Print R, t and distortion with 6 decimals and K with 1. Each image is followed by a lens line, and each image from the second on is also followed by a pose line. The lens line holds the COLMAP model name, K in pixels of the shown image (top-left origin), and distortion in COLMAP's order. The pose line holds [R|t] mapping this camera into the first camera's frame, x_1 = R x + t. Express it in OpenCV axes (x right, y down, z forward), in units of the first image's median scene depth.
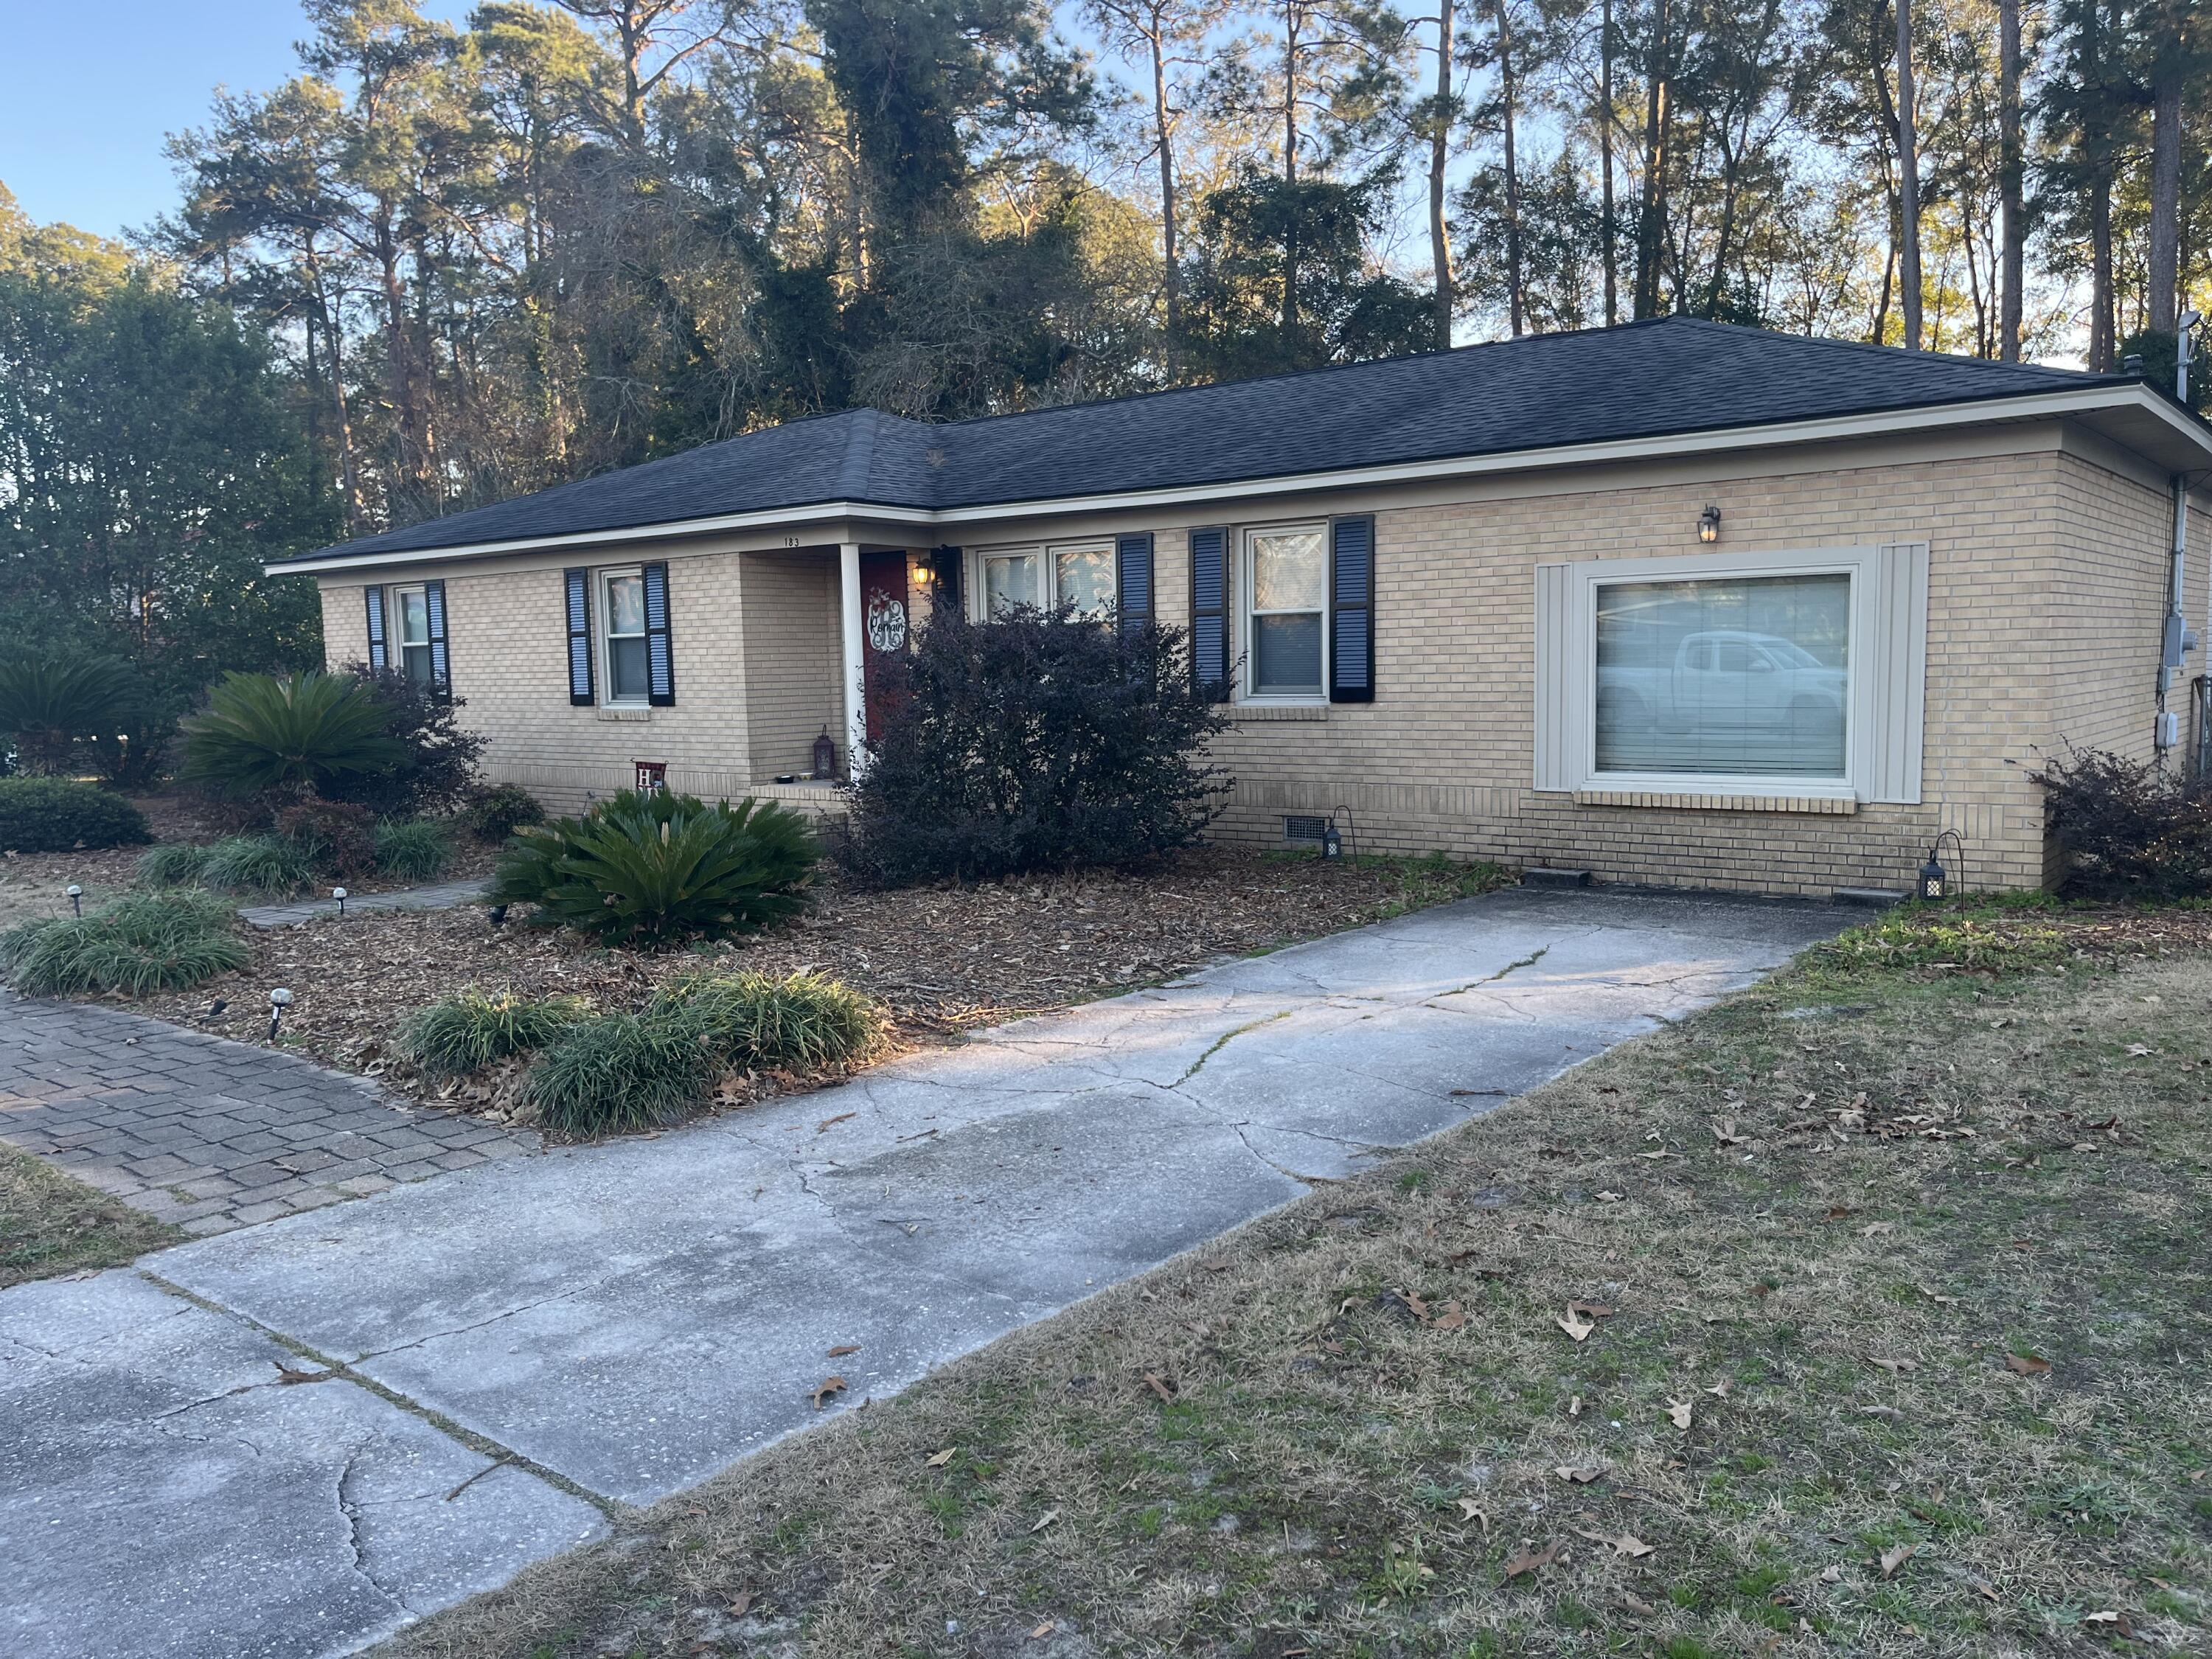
lens RADIAL K [[1652.1, 0, 1140.5], [0, 1652.1, 827.7], [0, 0, 1]] dist [0.065422, -0.085129]
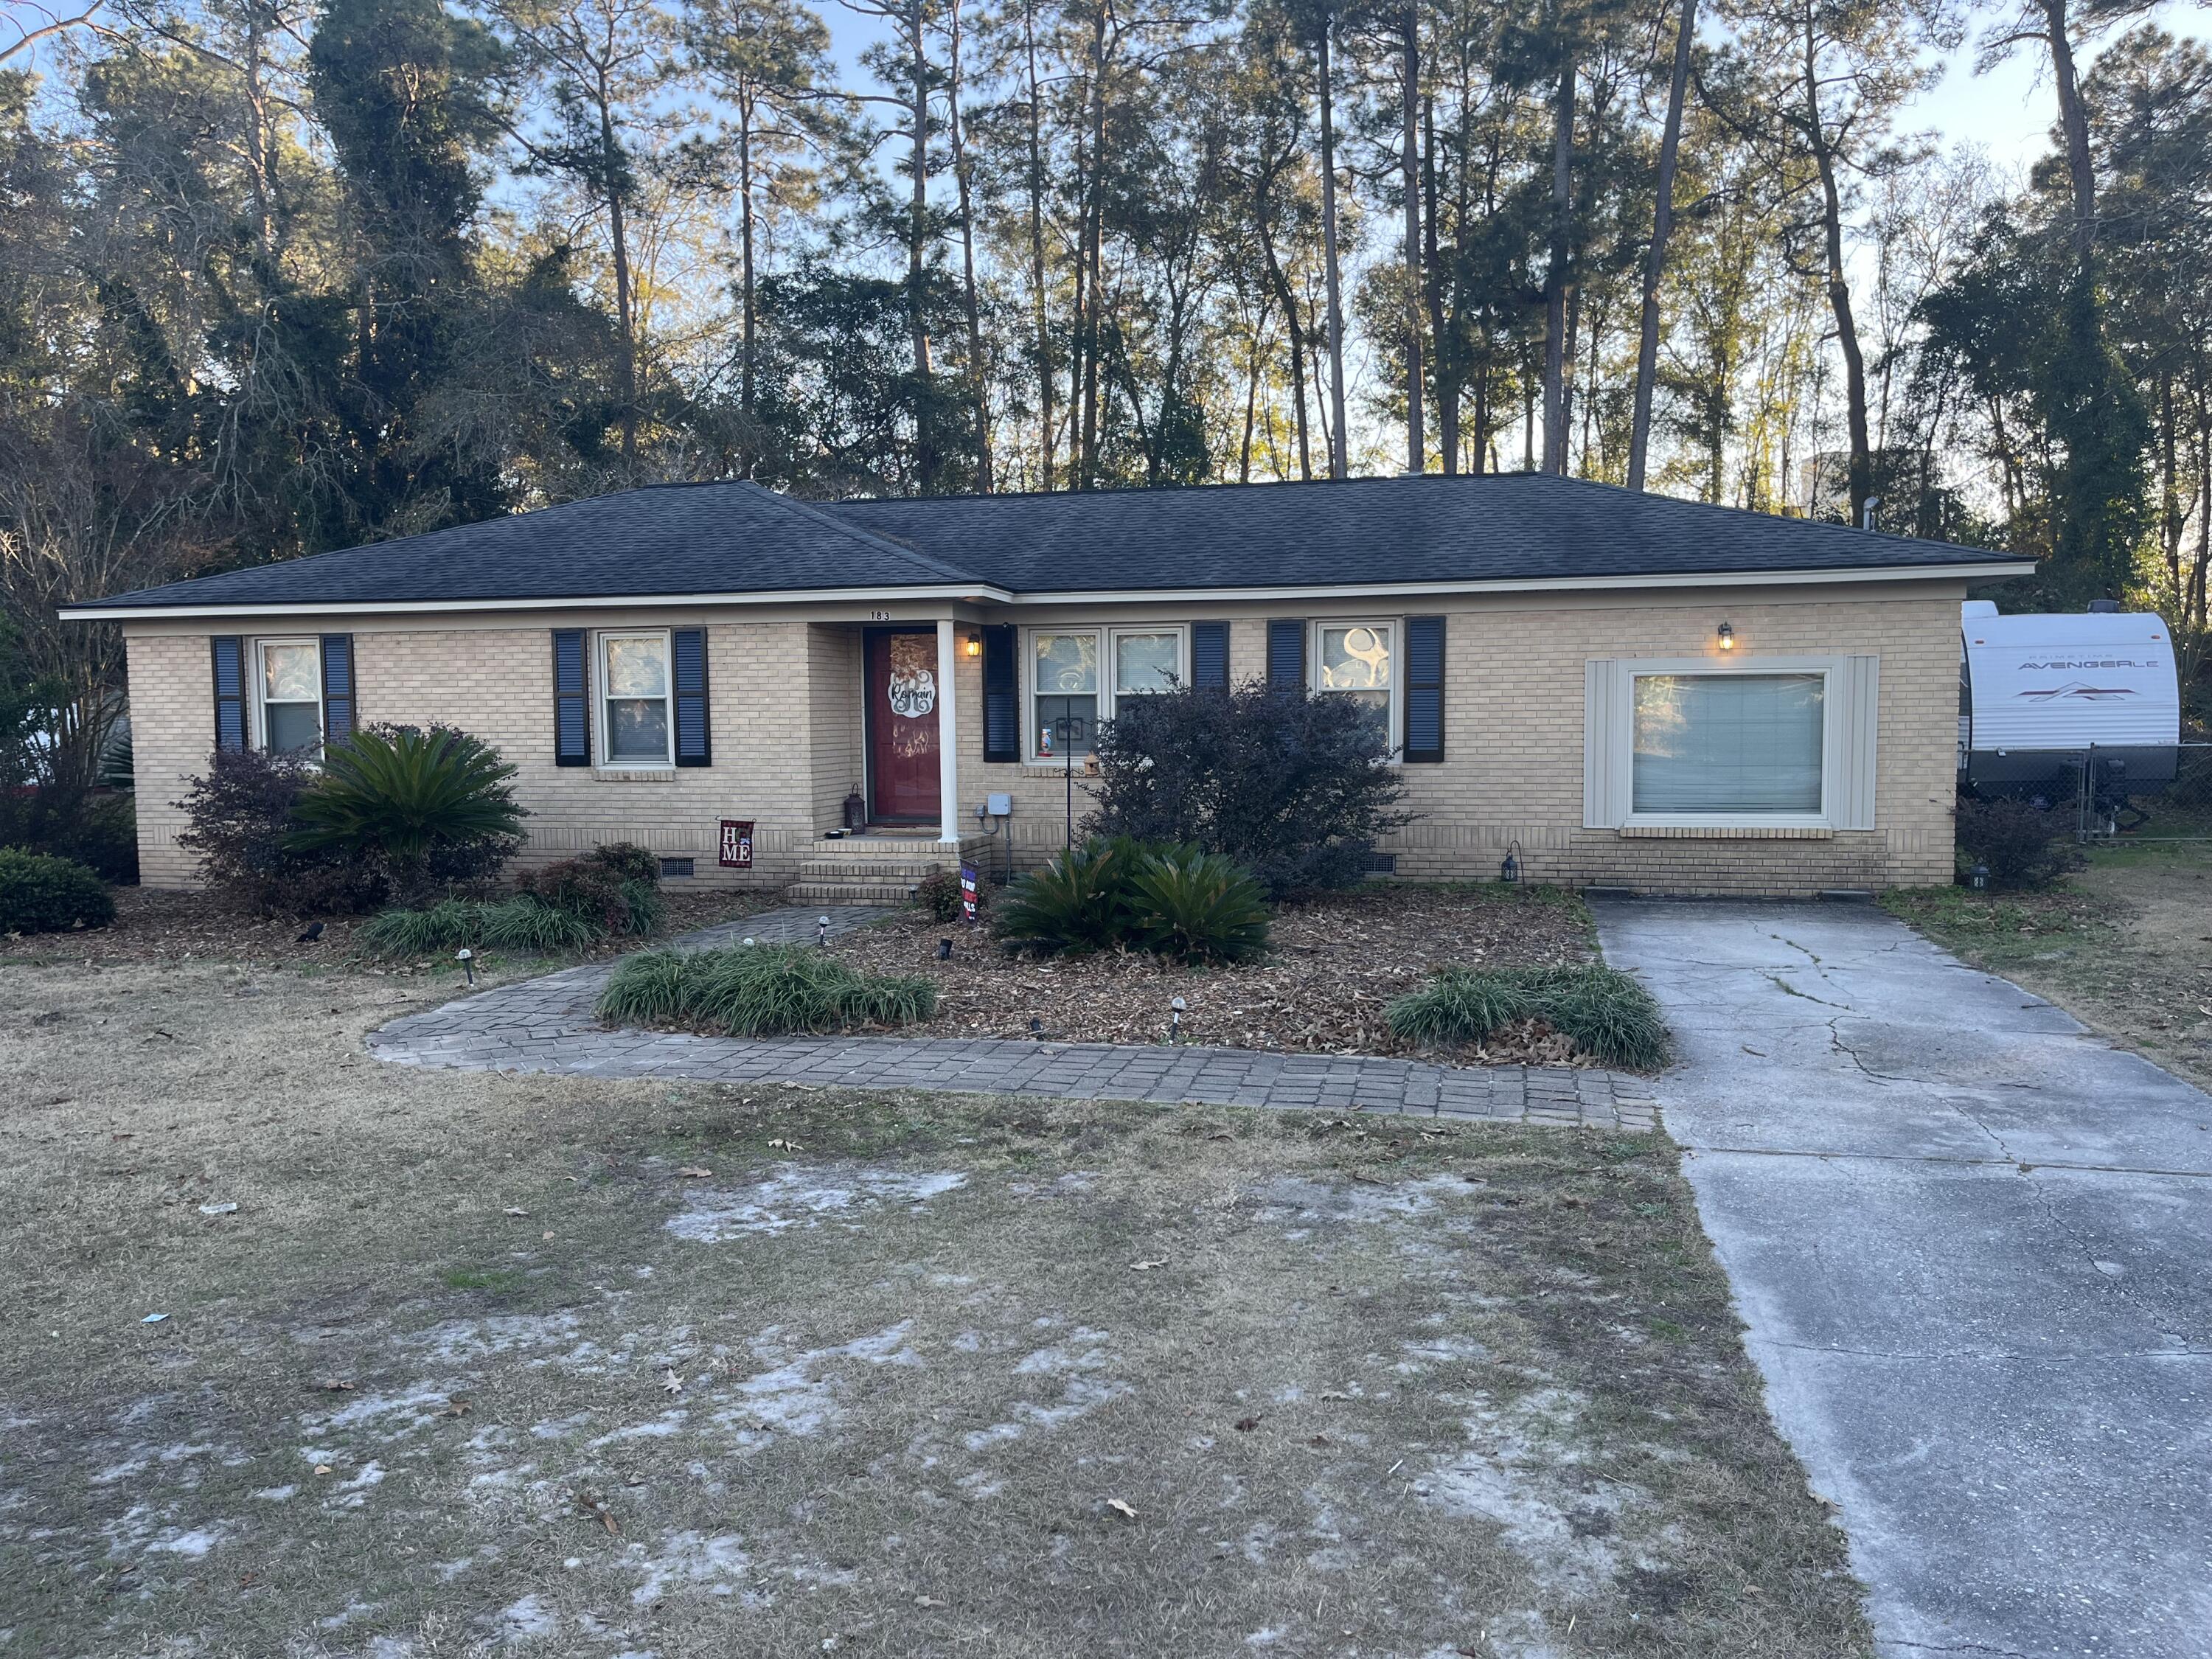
lens RADIAL K [[1633.7, 0, 1117.6], [0, 1633.7, 827.2], [0, 0, 1]] dist [0.074035, -0.100372]
pose [[0.907736, -0.017198, 0.419190, -0.645810], [0.032544, 0.999035, -0.029485, 0.003569], [-0.418278, 0.040407, 0.907420, -0.040127]]
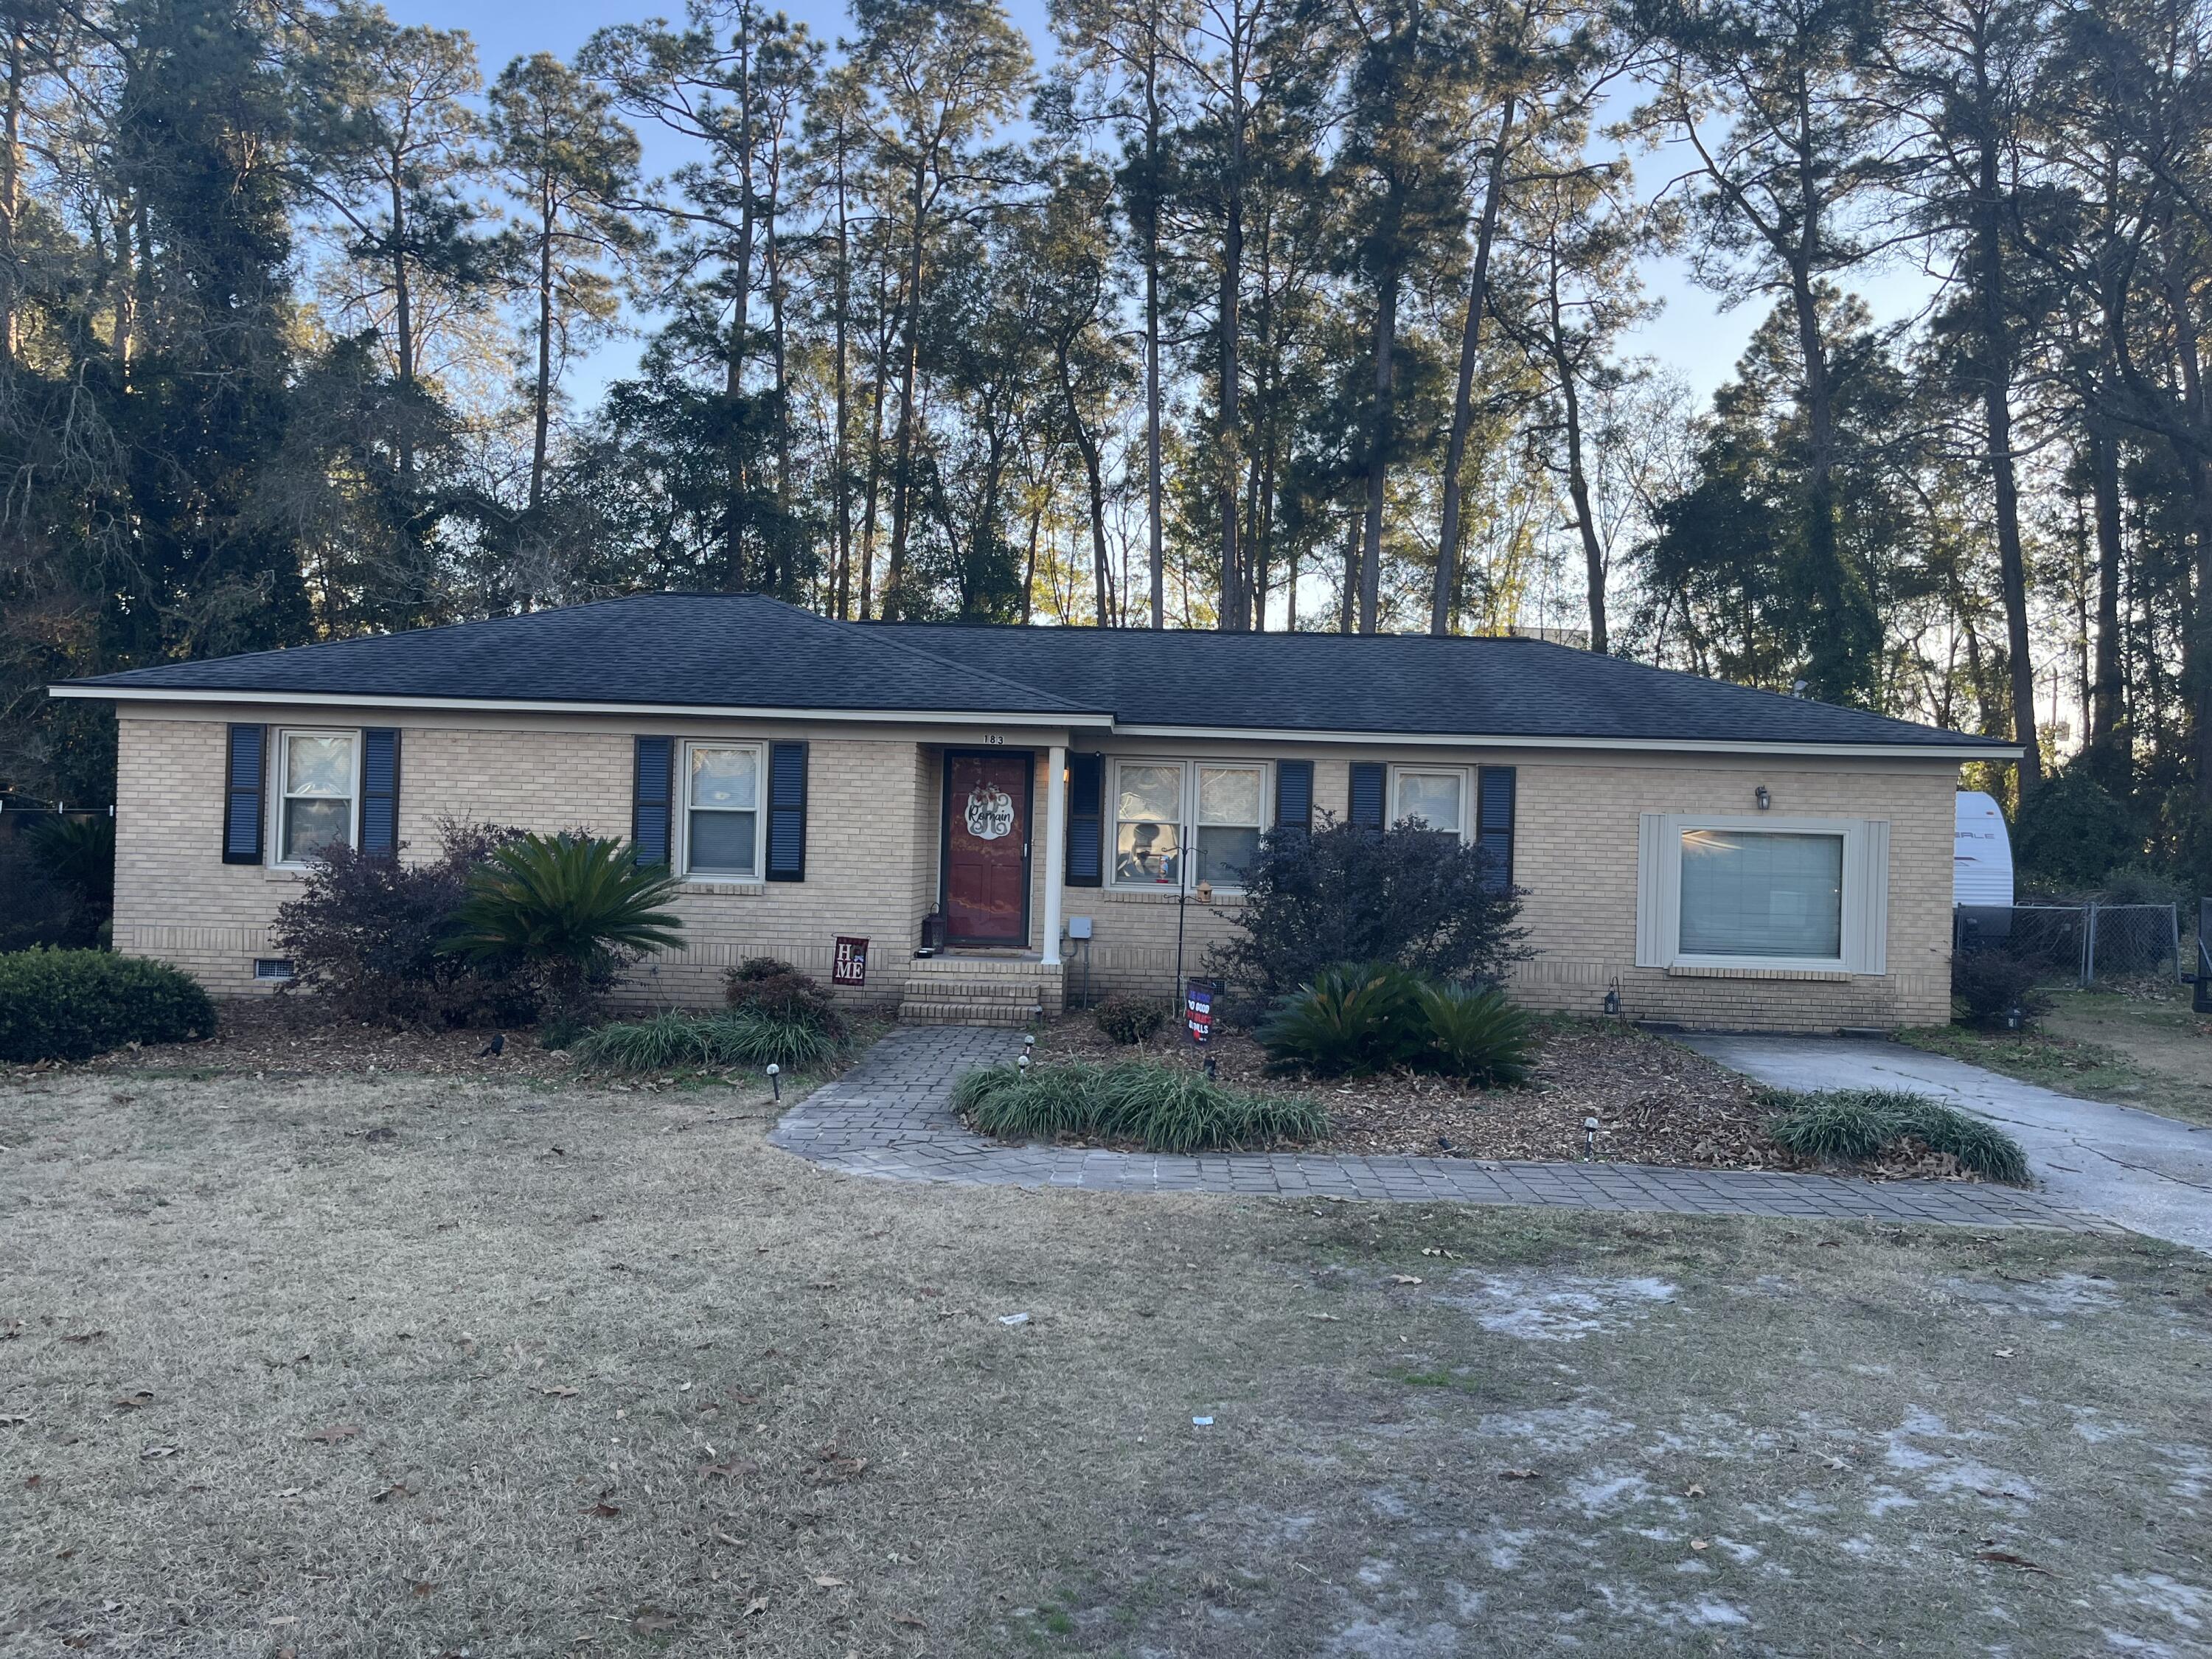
lens RADIAL K [[1627.0, 0, 1127.4], [0, 1627.0, 833.5], [0, 0, 1]] dist [0.066157, -0.087859]
pose [[0.801235, 0.049189, 0.596325, -0.969446], [0.012775, 0.994982, -0.099238, -0.001391], [-0.598214, 0.087131, 0.796586, 0.110394]]
